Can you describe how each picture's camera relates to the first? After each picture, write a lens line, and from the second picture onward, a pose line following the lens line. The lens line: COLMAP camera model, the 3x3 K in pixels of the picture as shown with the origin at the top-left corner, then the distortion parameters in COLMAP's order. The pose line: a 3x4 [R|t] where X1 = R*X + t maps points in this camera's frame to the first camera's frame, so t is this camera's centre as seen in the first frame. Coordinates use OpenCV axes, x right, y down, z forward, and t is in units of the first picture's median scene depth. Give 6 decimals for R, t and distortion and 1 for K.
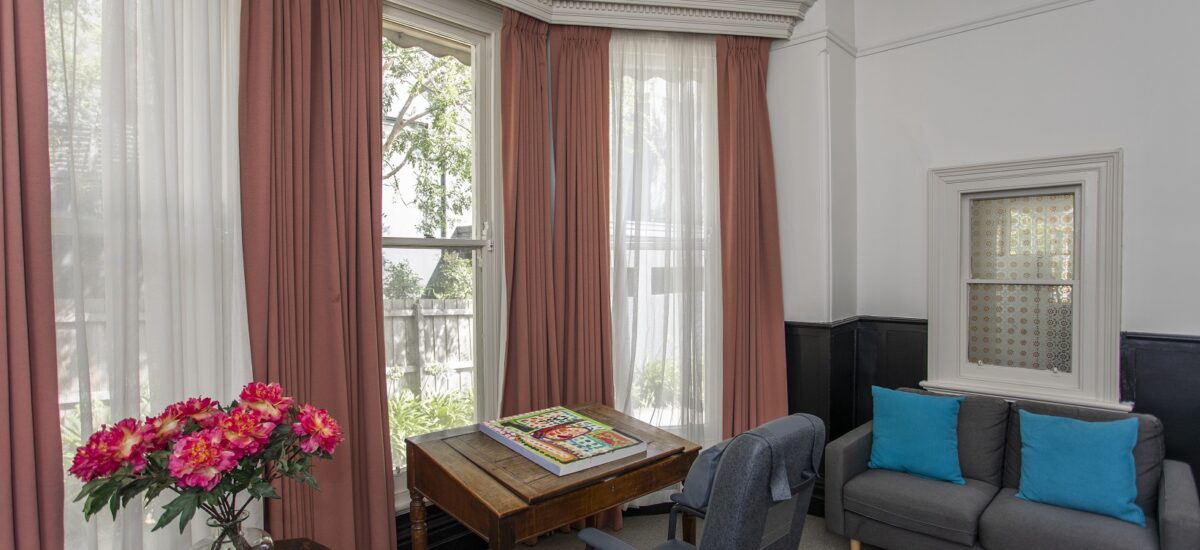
lens RADIAL K [[597.4, 0, 600.0], [0, 597.4, 275.0], [0, 0, 1]] dist [-0.061871, 0.021181]
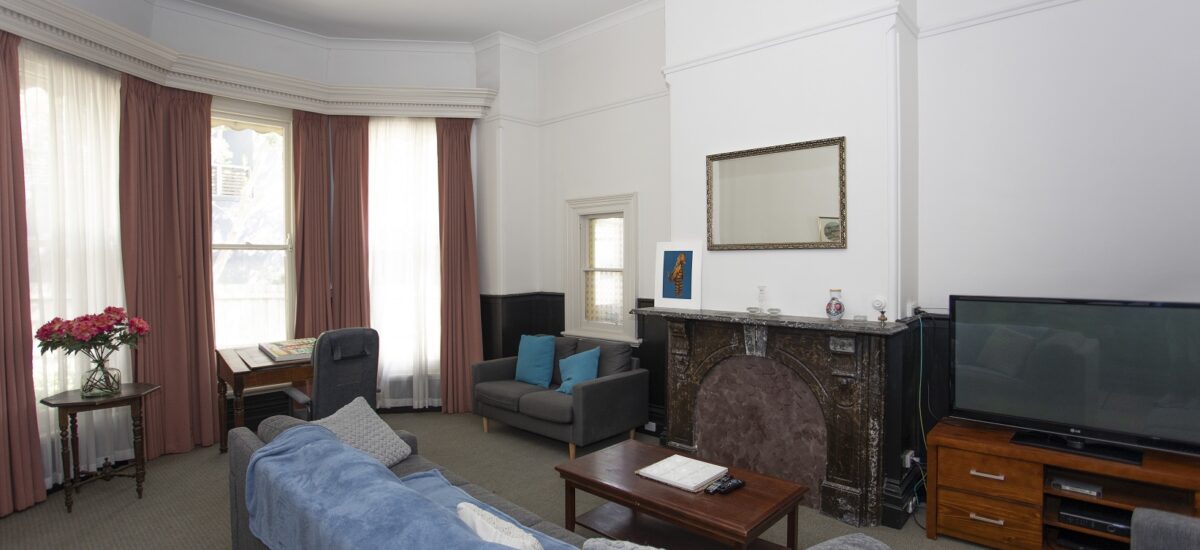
lens RADIAL K [[597.4, 0, 600.0], [0, 597.4, 275.0], [0, 0, 1]] dist [-0.061871, 0.021181]
pose [[0.999945, 0.000471, 0.010485, 0.695665], [-0.000527, 0.999986, 0.005305, 0.018403], [-0.010483, -0.005310, 0.999931, -0.702623]]
